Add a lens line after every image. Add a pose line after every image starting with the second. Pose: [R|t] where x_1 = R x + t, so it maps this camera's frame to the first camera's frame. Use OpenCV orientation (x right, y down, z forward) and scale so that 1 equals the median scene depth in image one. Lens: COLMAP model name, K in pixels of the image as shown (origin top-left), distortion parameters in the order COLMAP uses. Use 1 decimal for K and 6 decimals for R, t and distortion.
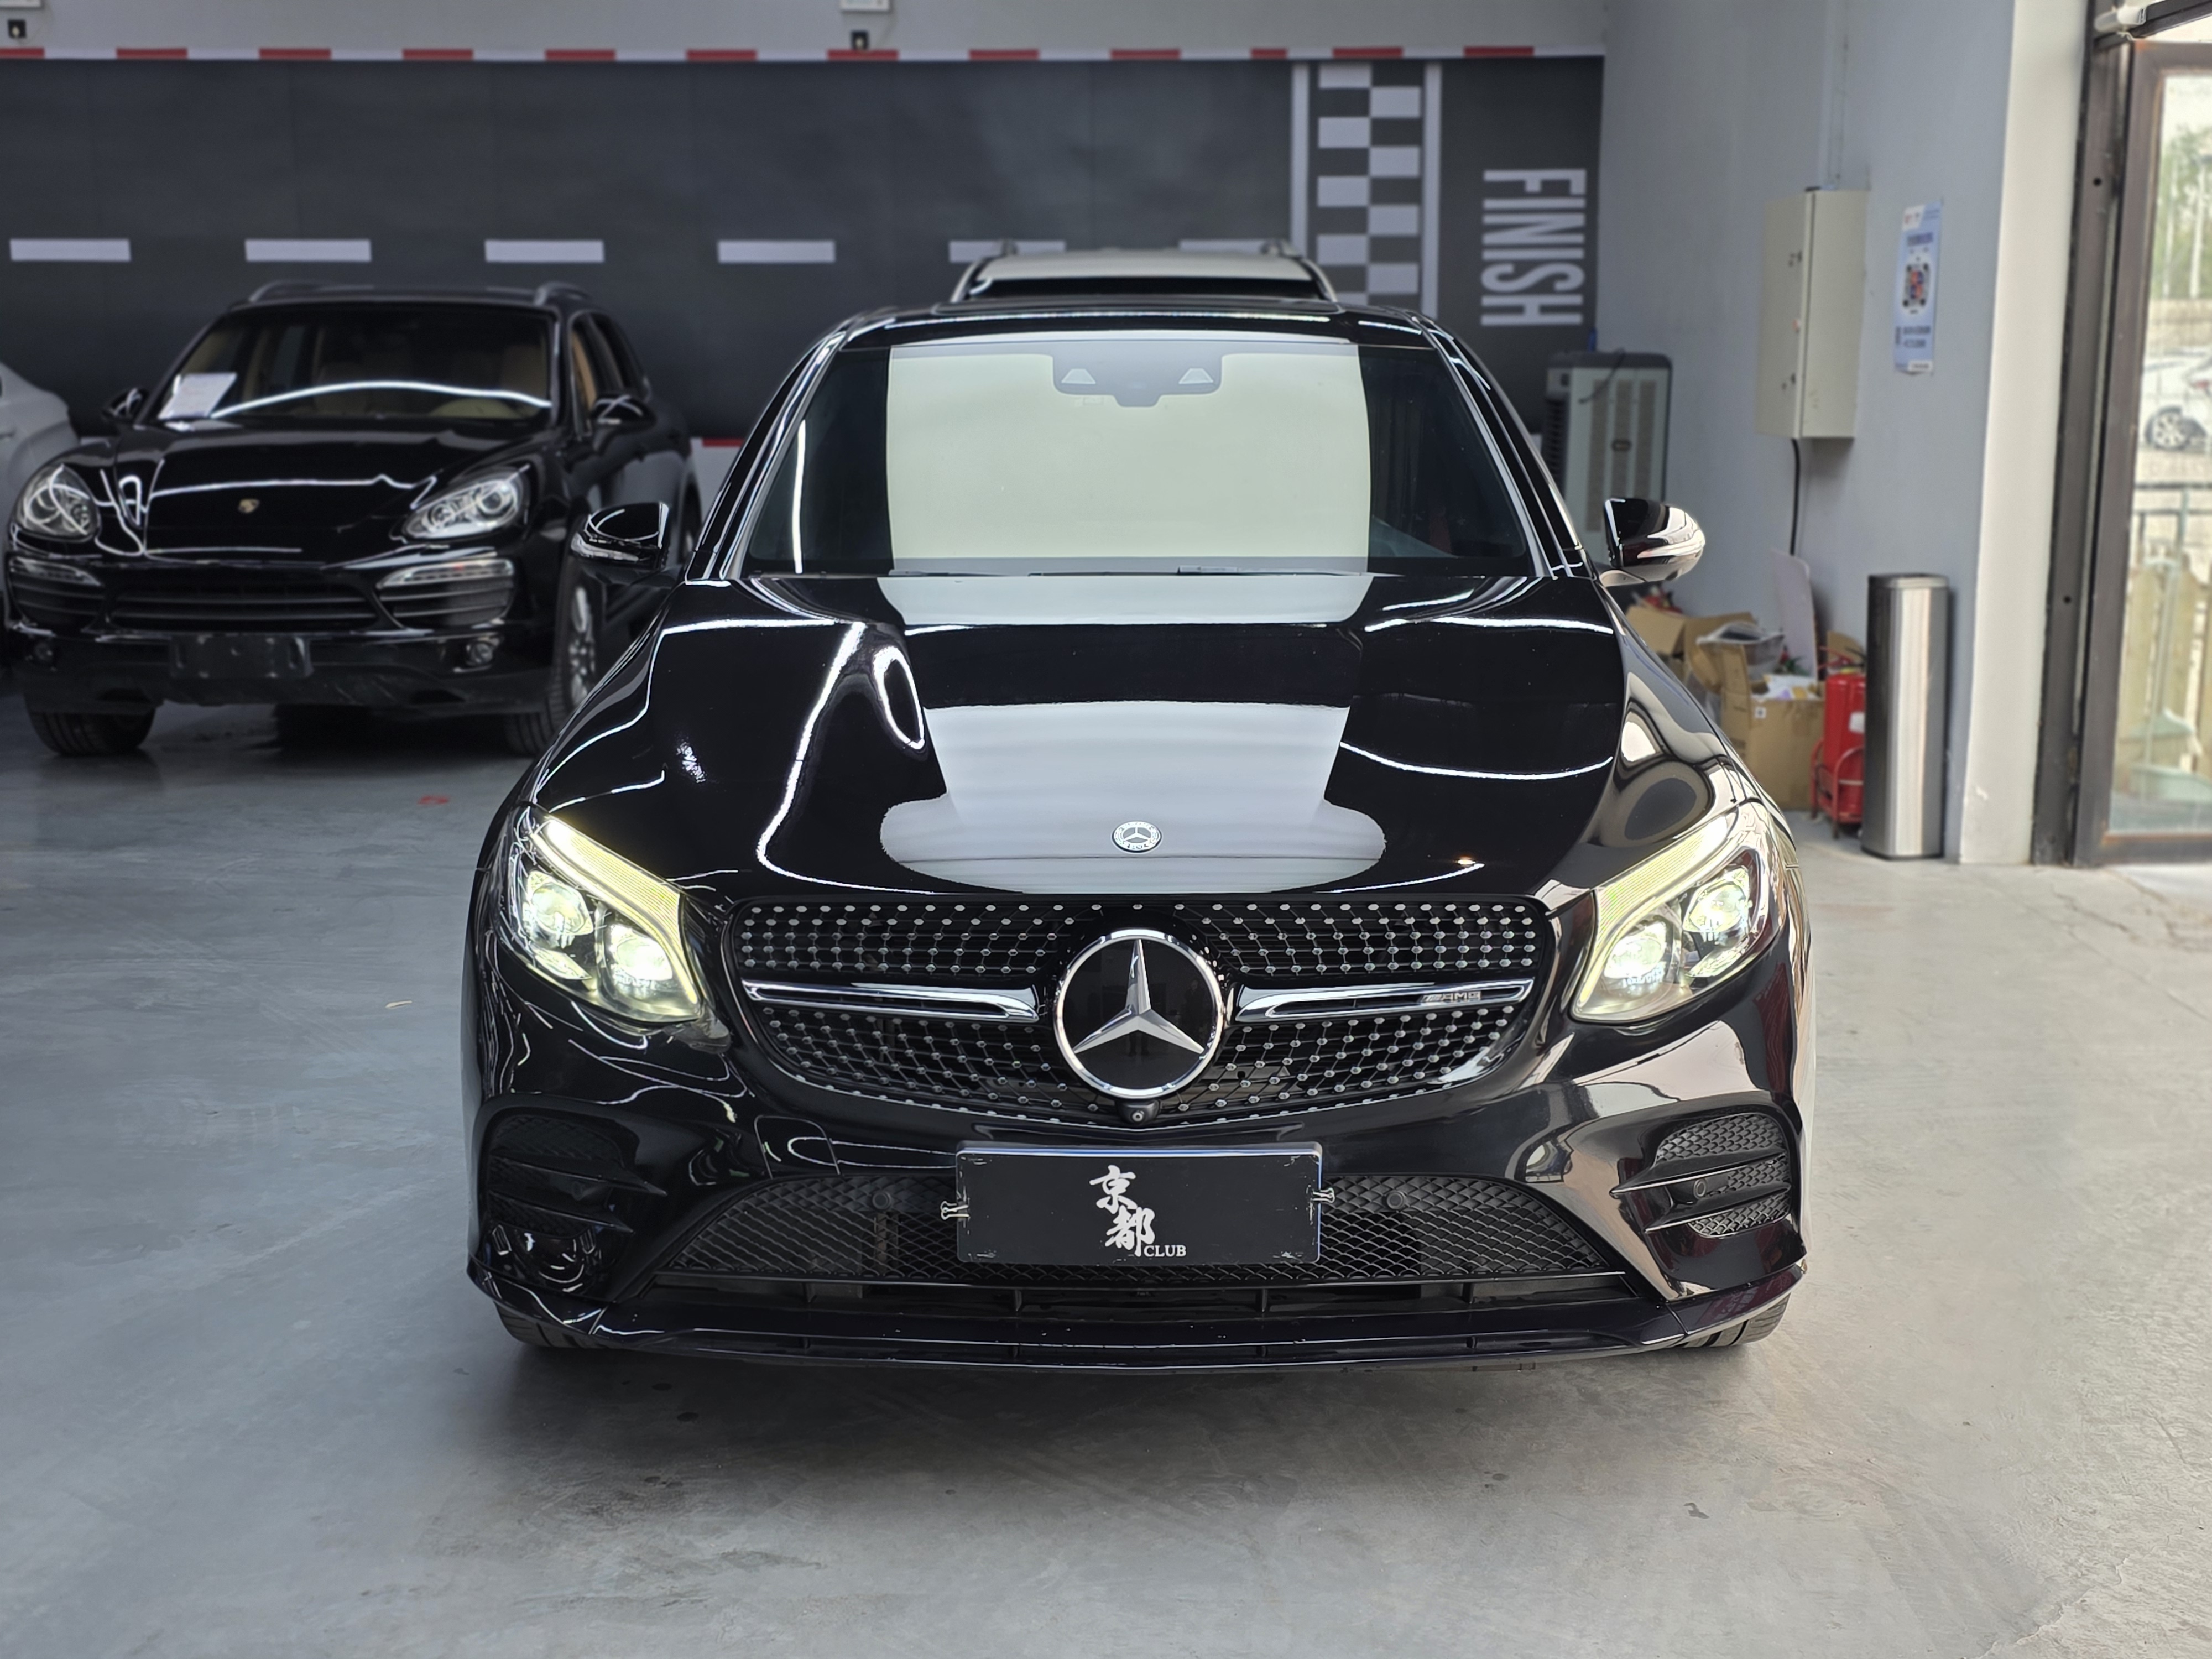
lens RADIAL K [[2523.1, 0, 1135.5], [0, 2523.1, 820.6], [0, 0, 1]] dist [0.105833, -0.202545]
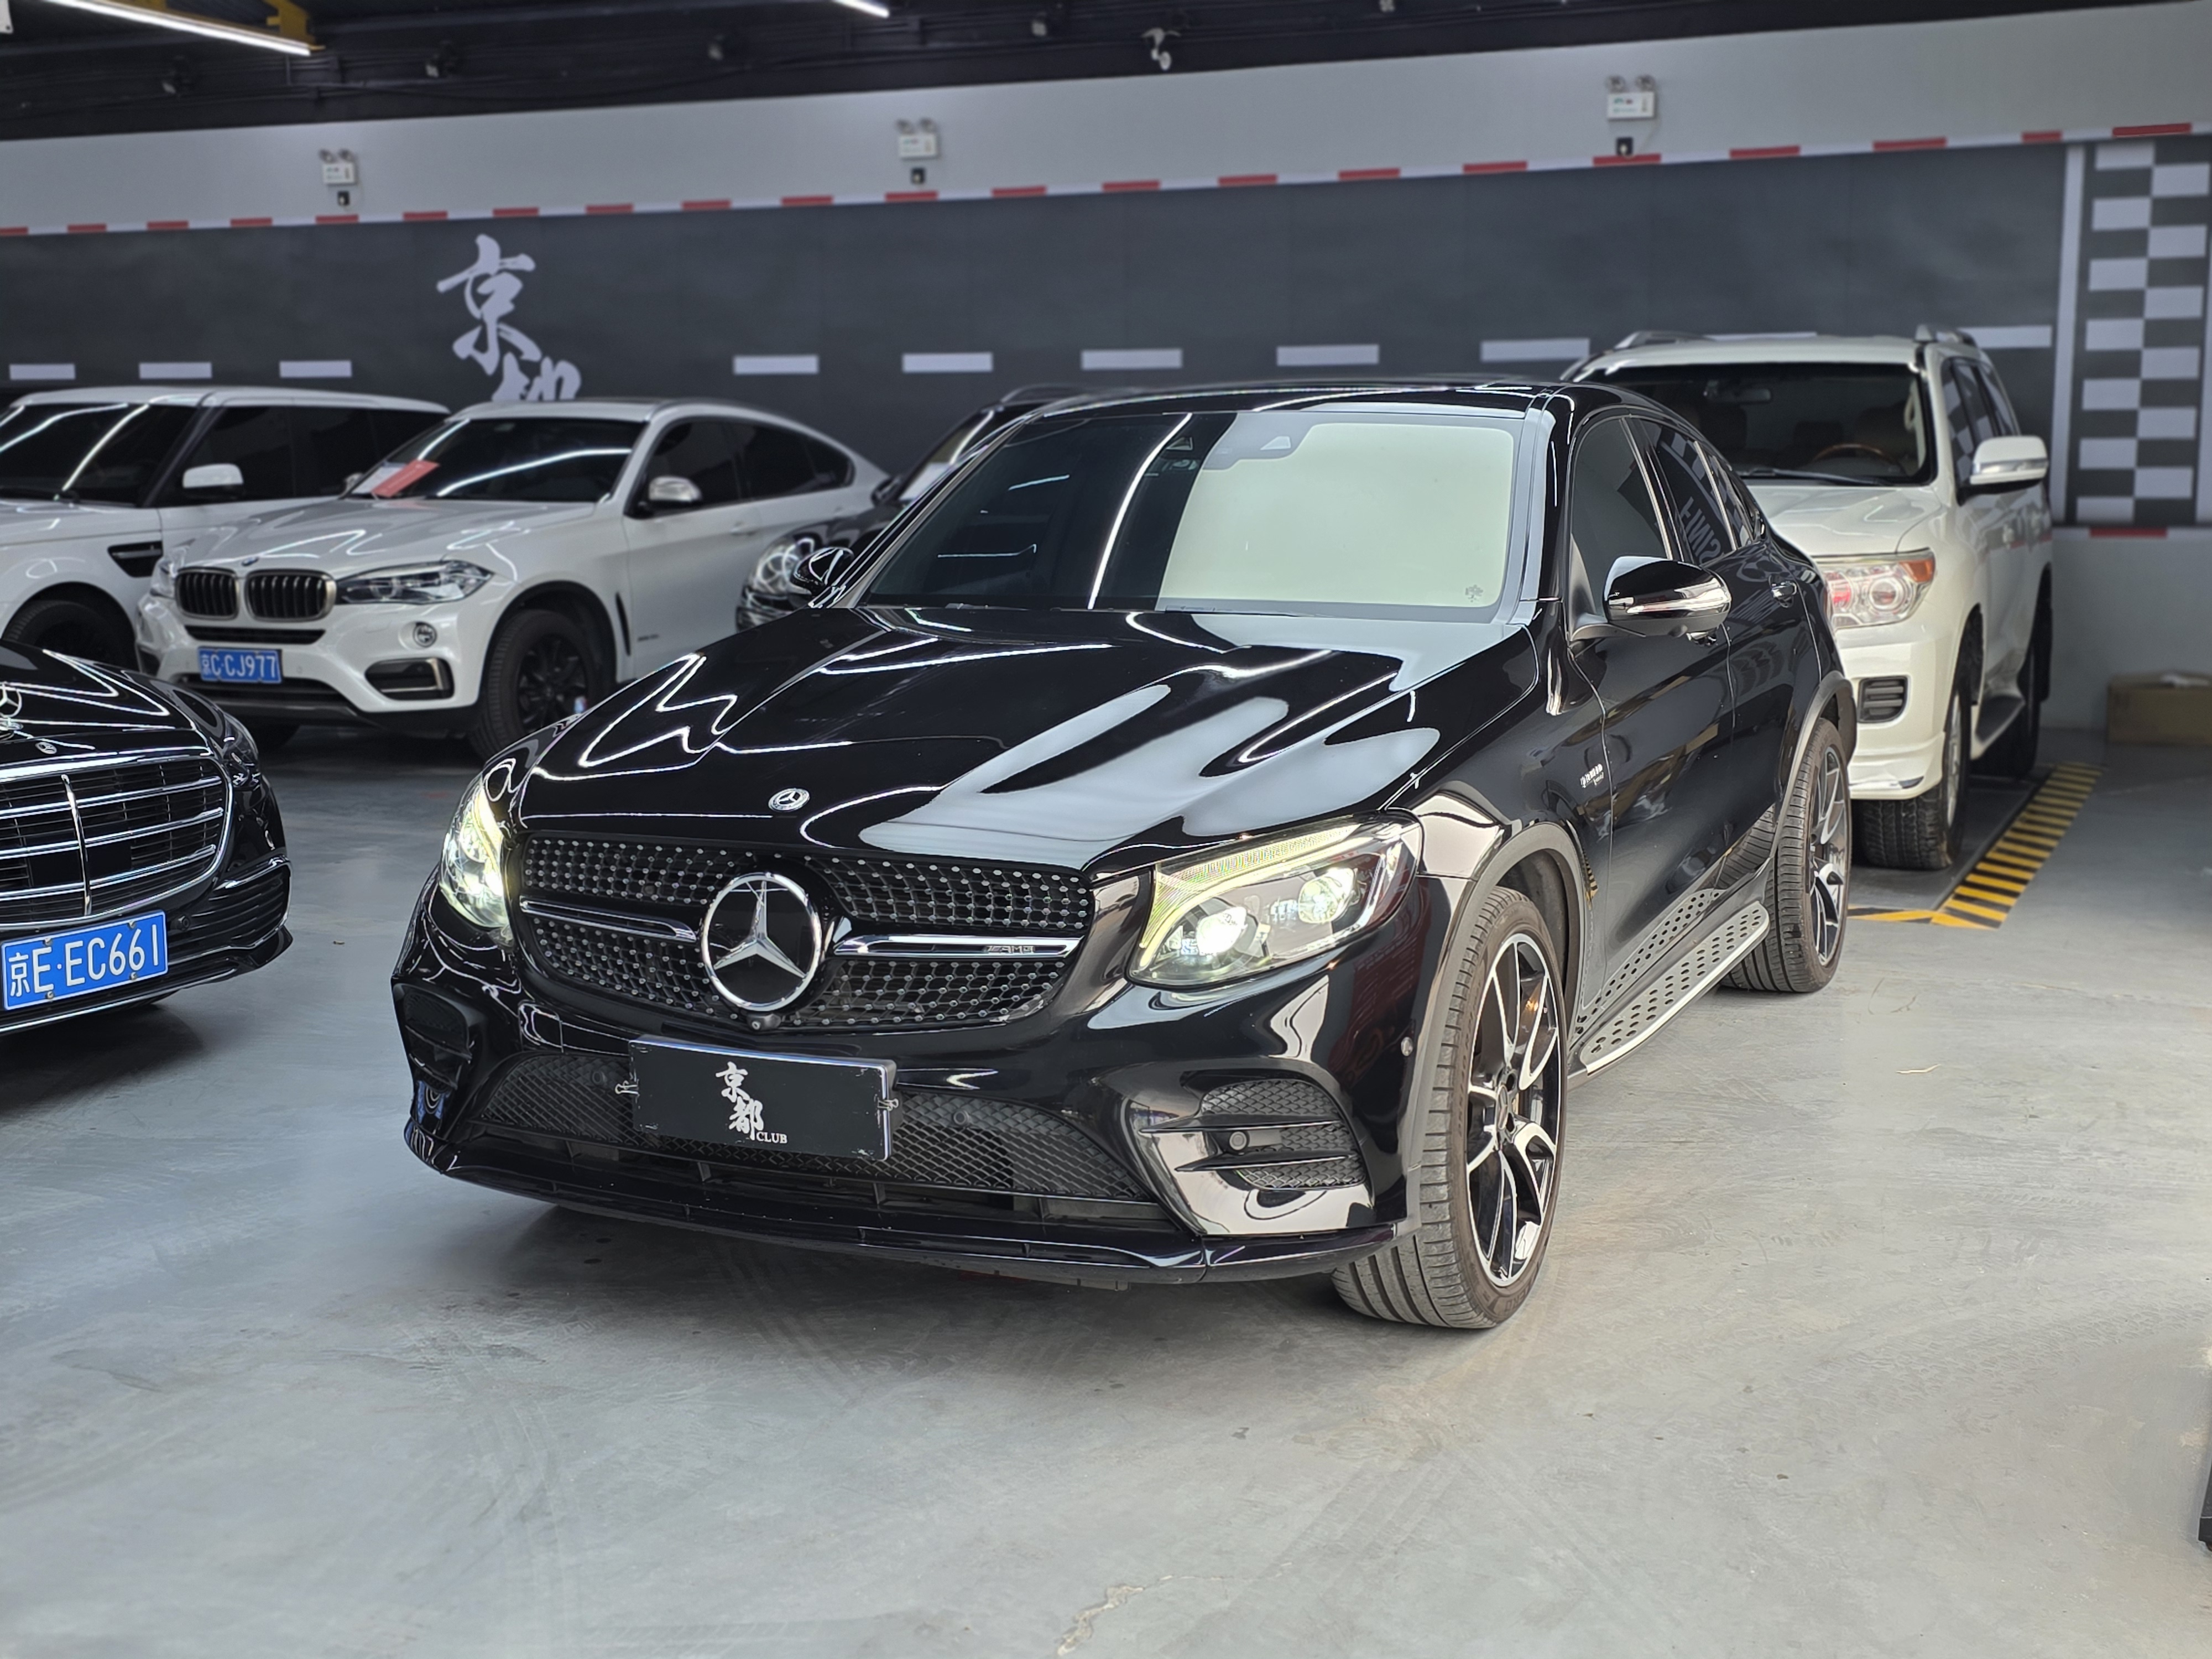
lens RADIAL K [[2496.3, 0, 1166.3], [0, 2496.3, 831.9], [0, 0, 1]] dist [0.081043, -0.139067]
pose [[0.921445, 0.056521, -0.384376, 0.261288], [-0.069361, 0.997399, -0.019612, 0.013591], [0.382267, 0.044732, 0.922968, -0.019900]]
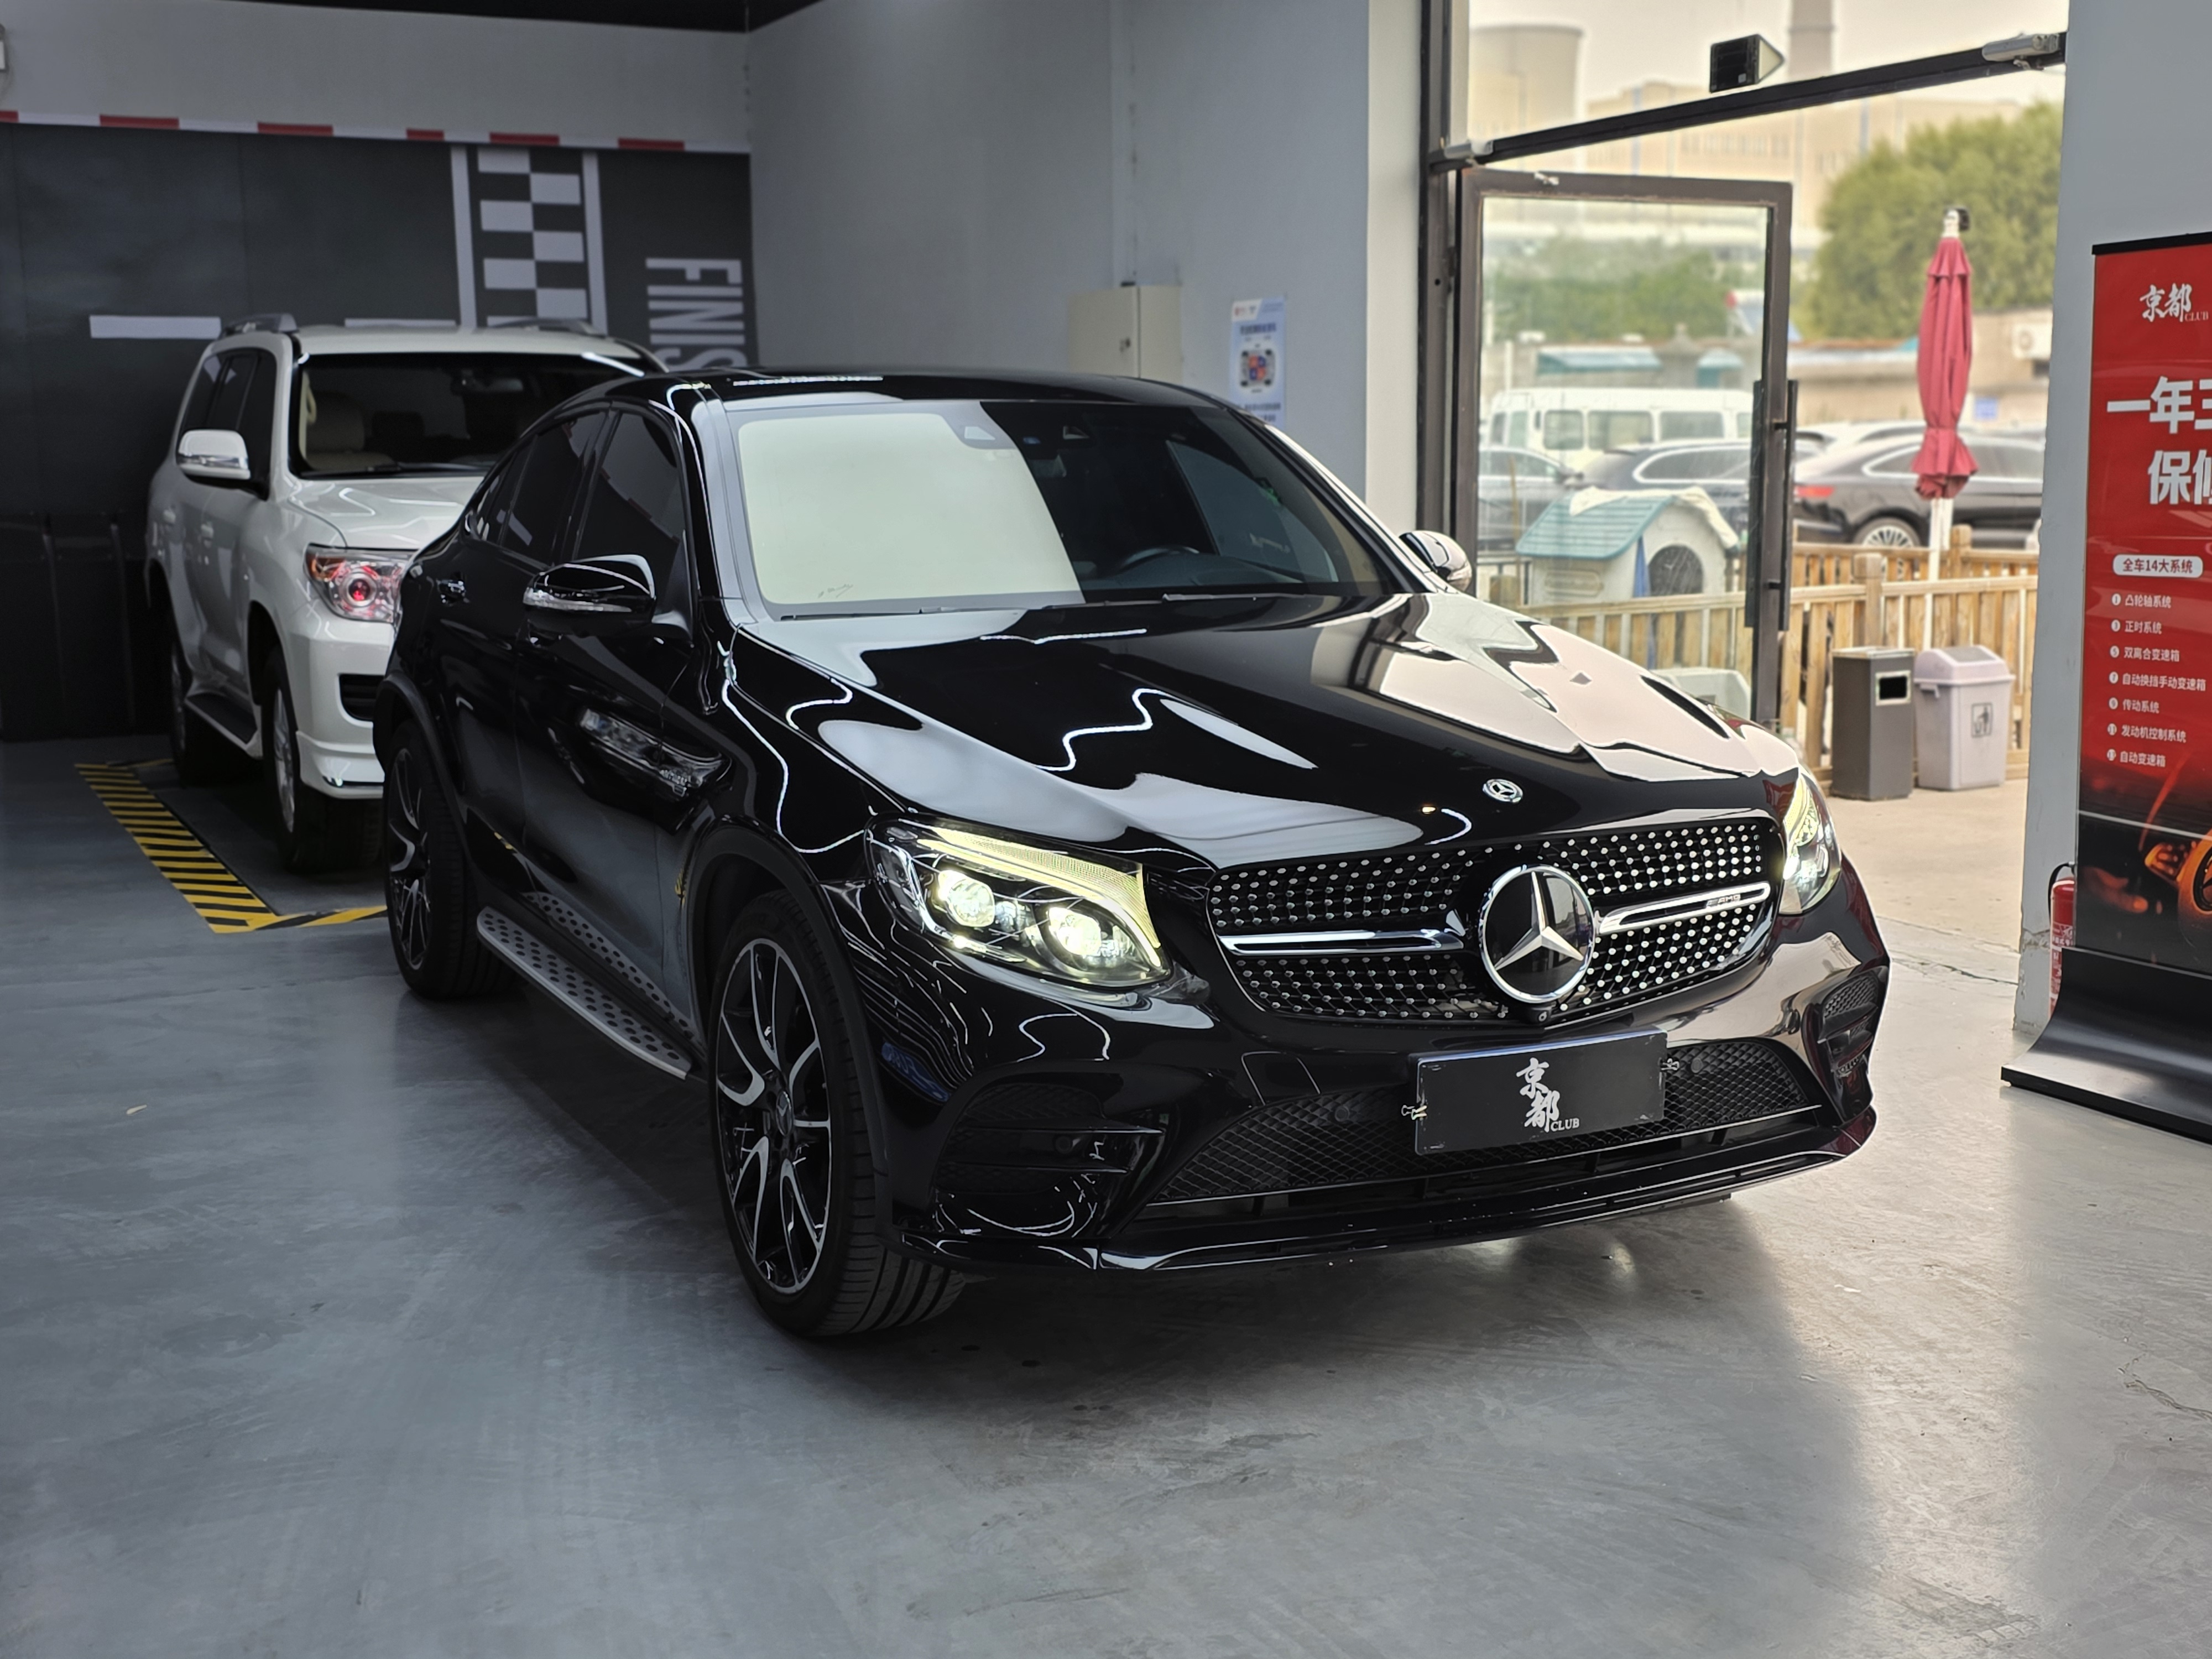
lens RADIAL K [[2523.1, 0, 1135.5], [0, 2523.1, 820.6], [0, 0, 1]] dist [0.105833, -0.202545]
pose [[0.902809, -0.071650, 0.424031, -0.278870], [0.086381, 0.996140, -0.015595, 0.009927], [-0.421276, 0.050707, 0.905514, -0.012781]]
